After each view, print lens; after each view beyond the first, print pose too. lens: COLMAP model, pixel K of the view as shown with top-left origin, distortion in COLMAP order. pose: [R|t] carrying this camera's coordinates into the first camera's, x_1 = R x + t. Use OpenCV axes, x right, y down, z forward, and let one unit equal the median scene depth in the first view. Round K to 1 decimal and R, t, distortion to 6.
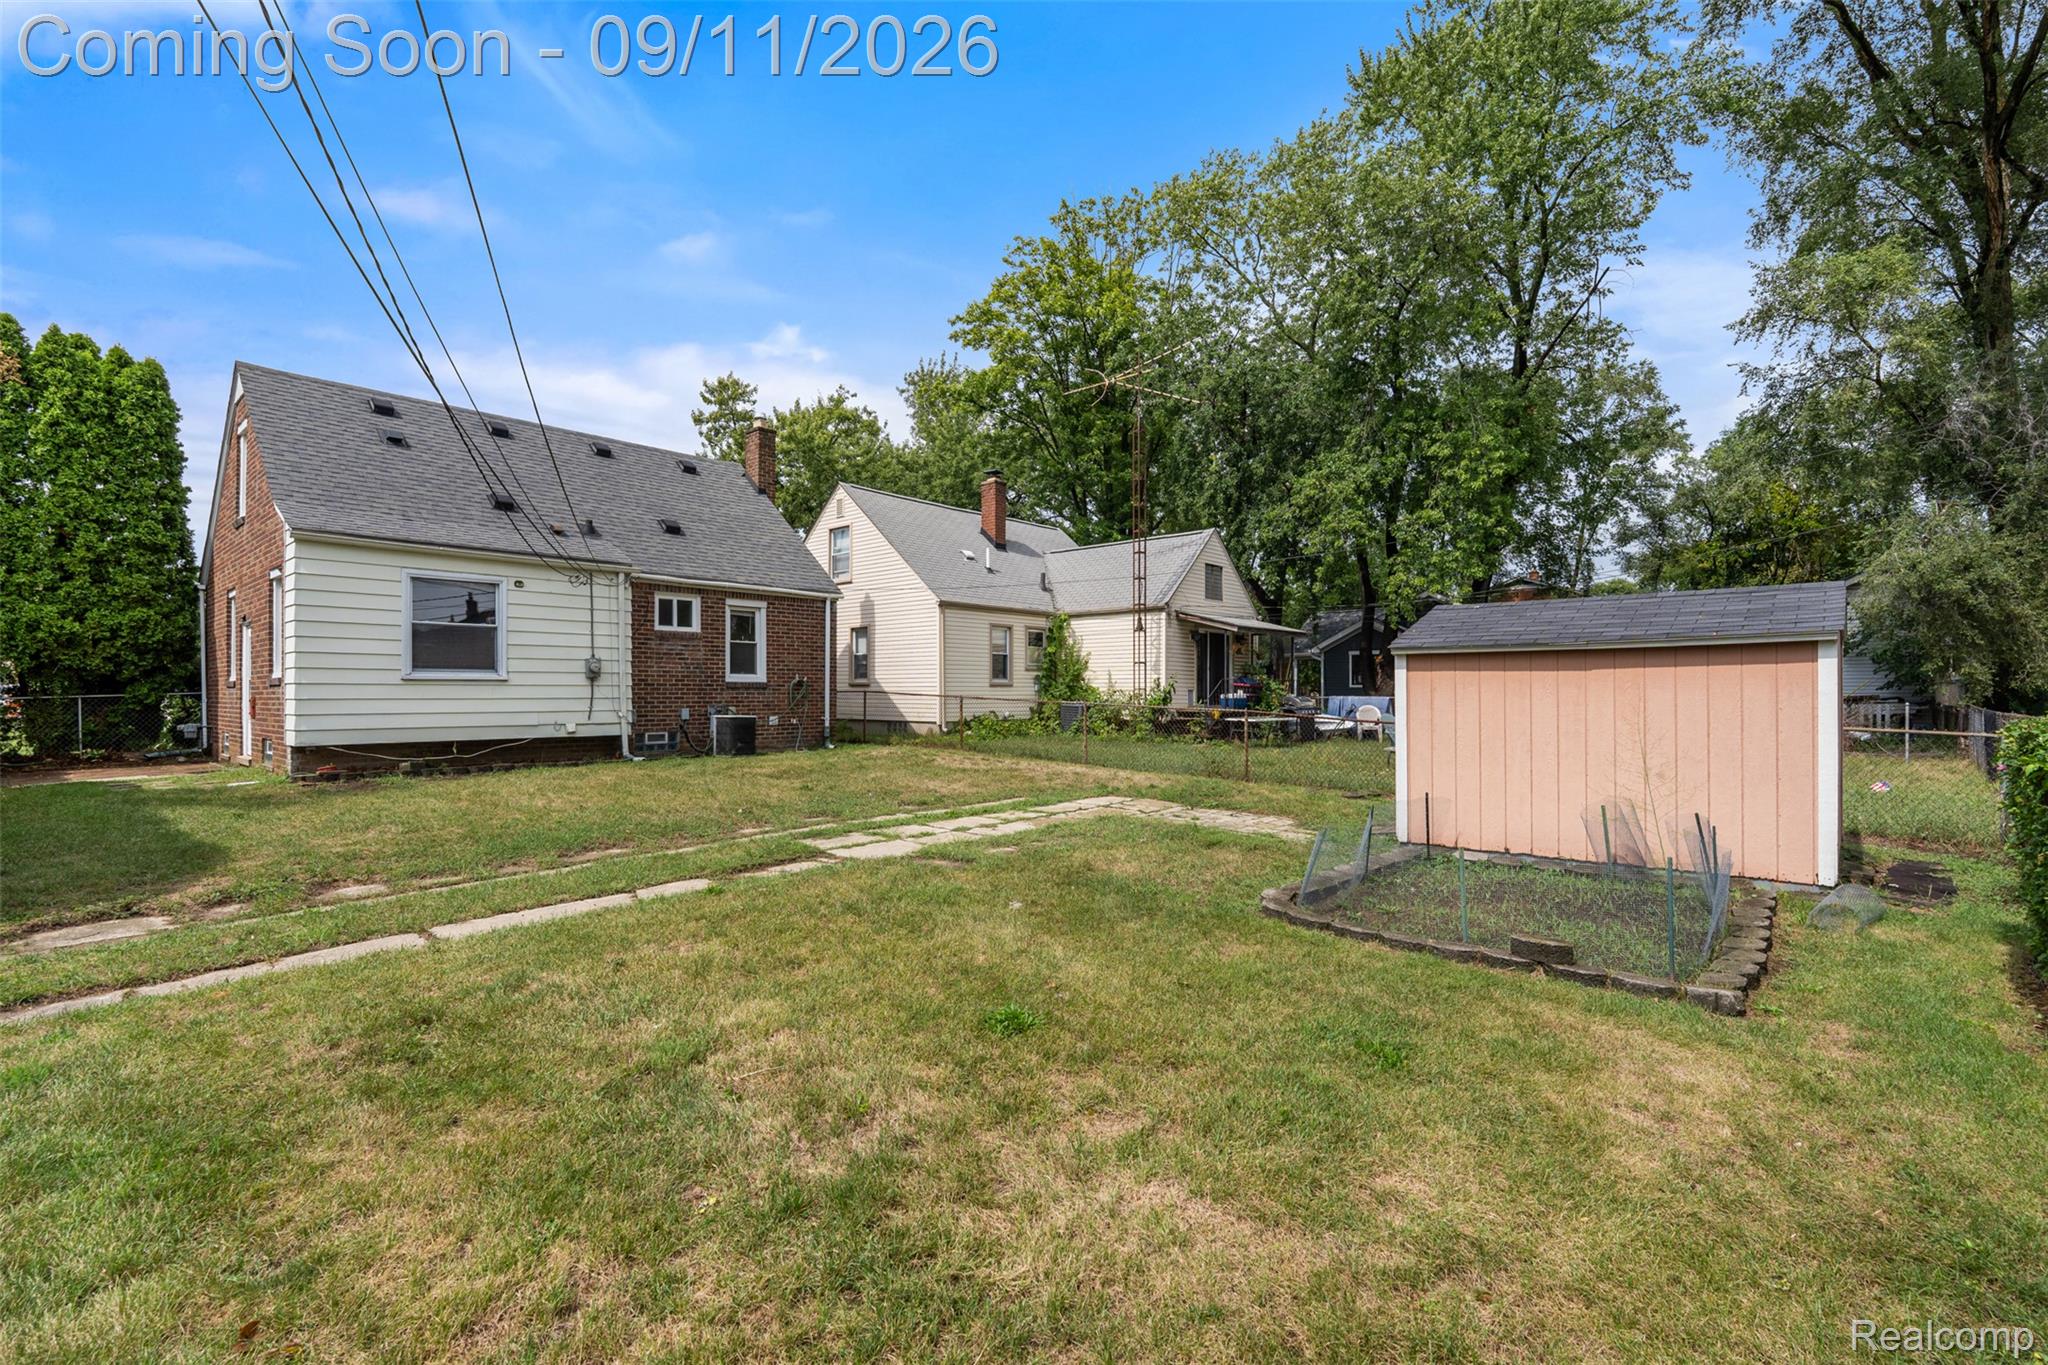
lens RADIAL K [[905.1, 0, 1016.9], [0, 905.1, 689.8], [0, 0, 1]] dist [0.000948, 0.000544]
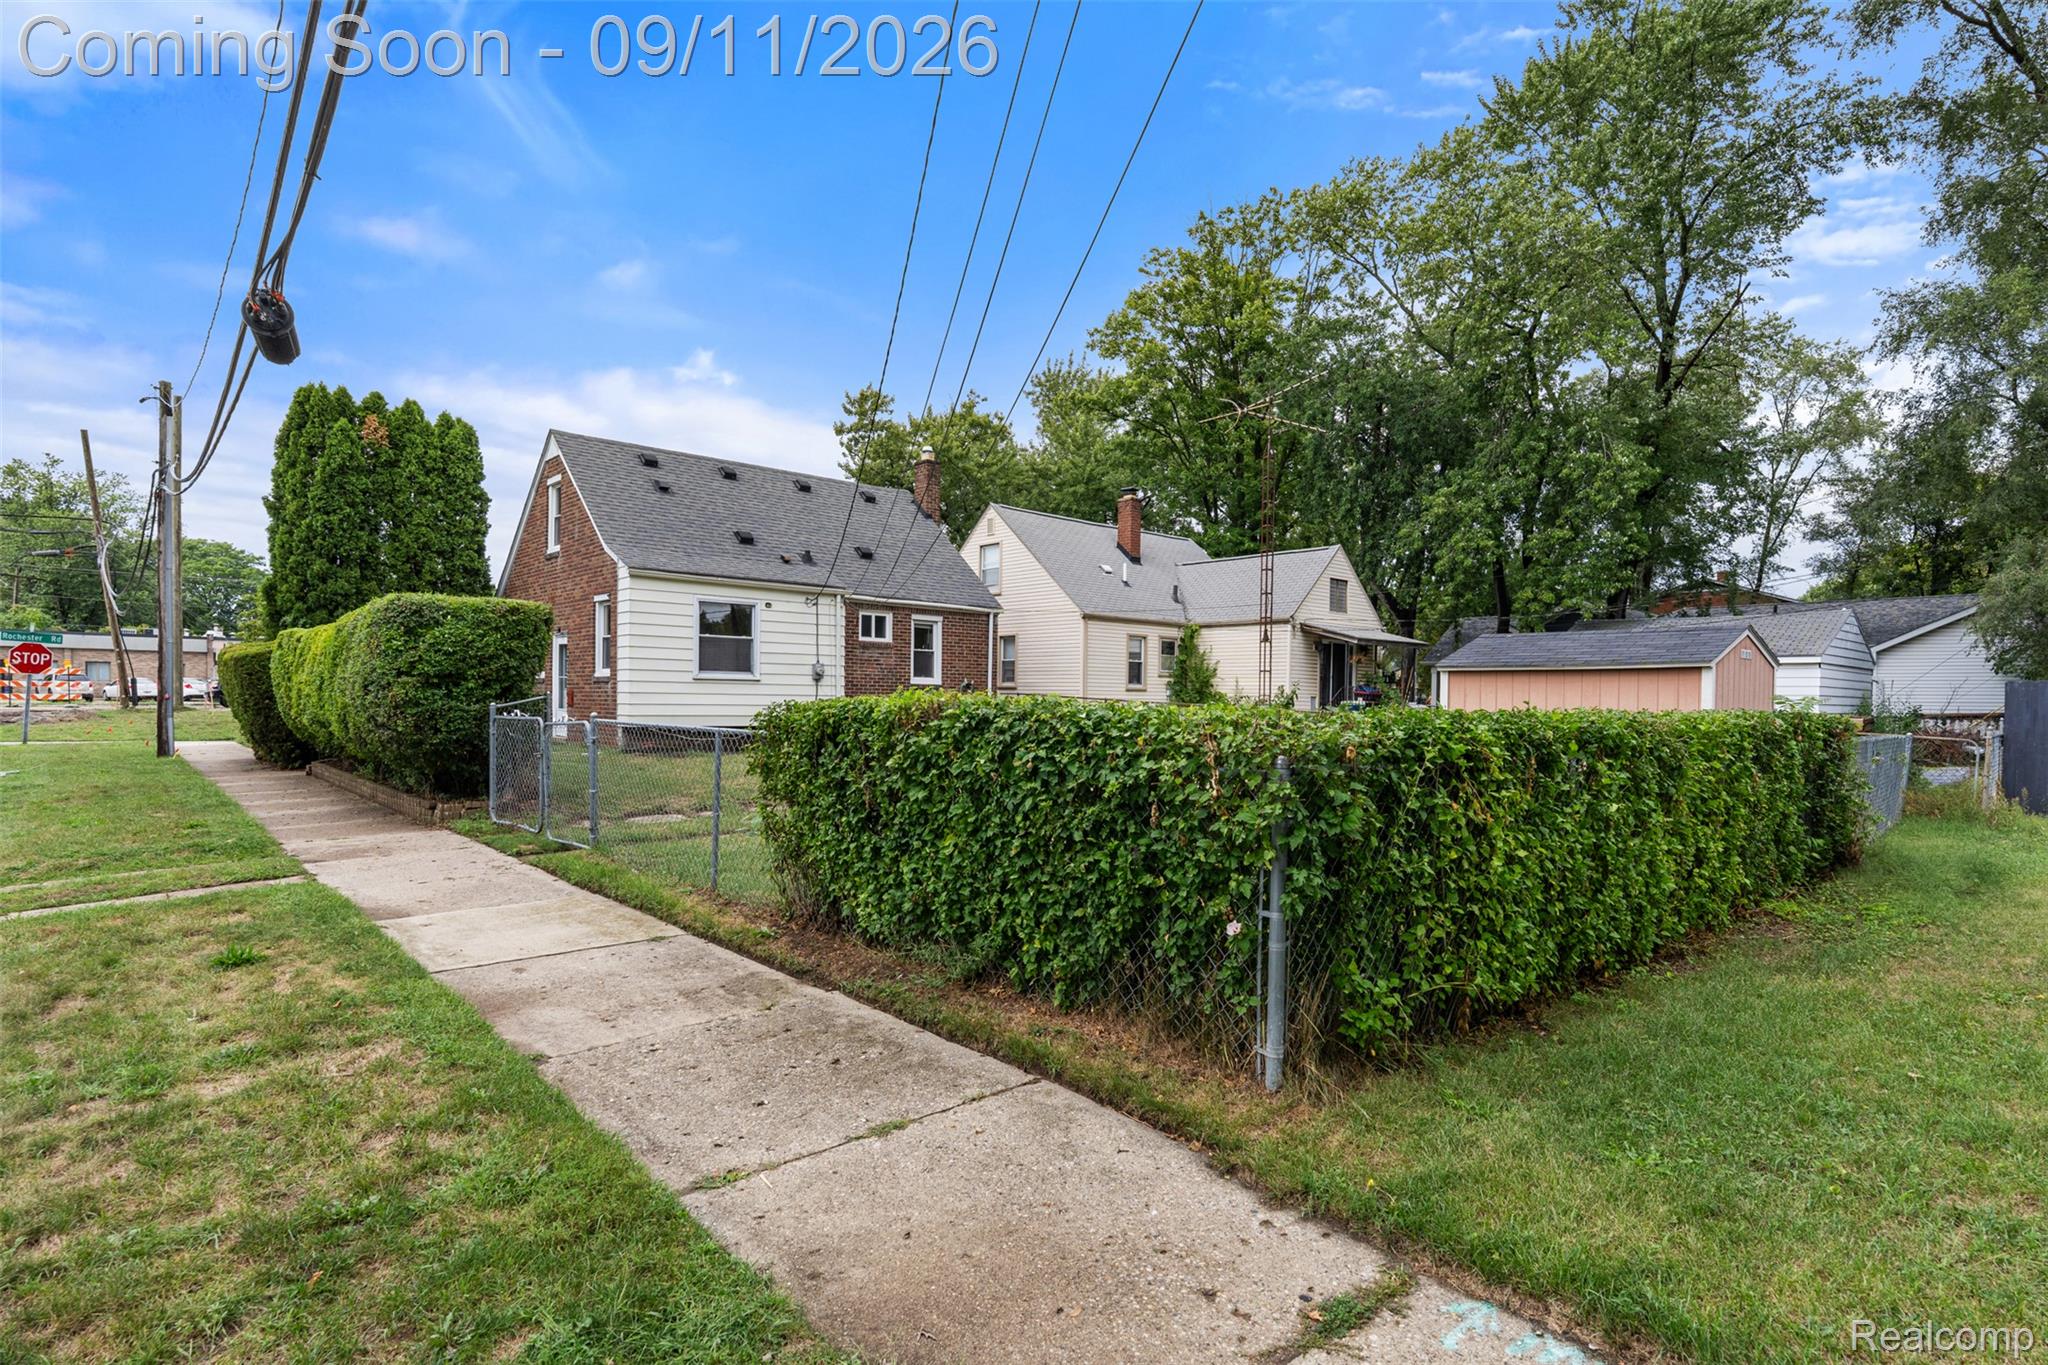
lens RADIAL K [[1026.6, 0, 1017.5], [0, 1026.6, 742.4], [0, 0, 1]] dist [-0.016644, -0.000379]
pose [[0.994093, 0.019527, -0.106762, -0.023590], [-0.014685, 0.998836, 0.045949, 0.002933], [0.107535, -0.044110, 0.993222, -0.227843]]
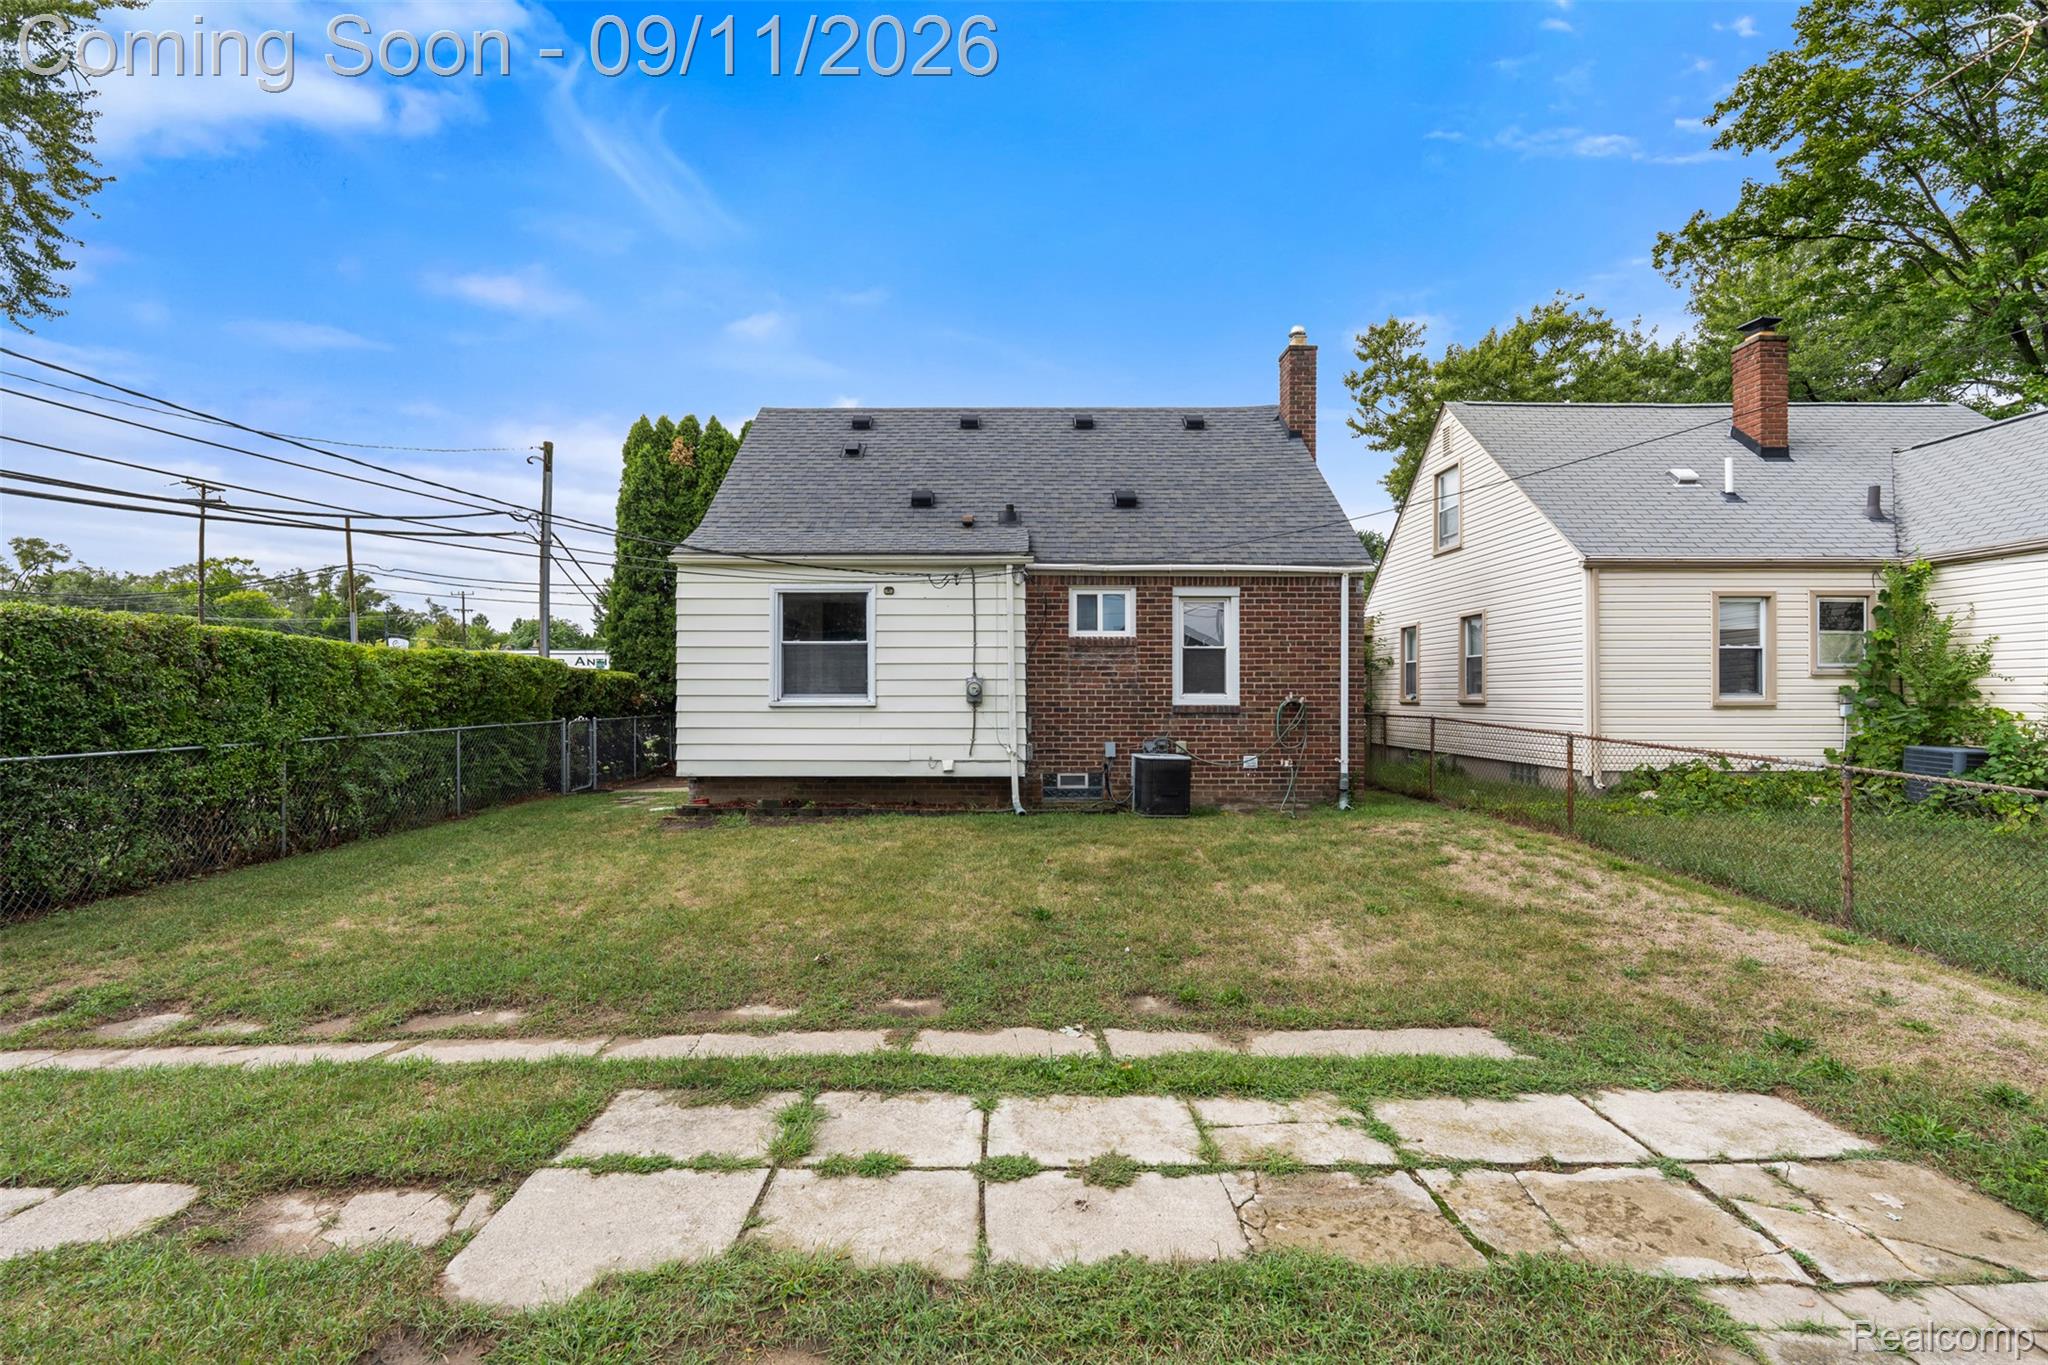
lens RADIAL K [[905.1, 0, 1023.6], [0, 905.1, 684.0], [0, 0, 1]] dist [0.000948, 0.000544]
pose [[0.676162, -0.012220, -0.736652, 0.080509], [0.002454, 0.999894, -0.014335, -0.010438], [0.736749, 0.007885, 0.676120, 0.296133]]
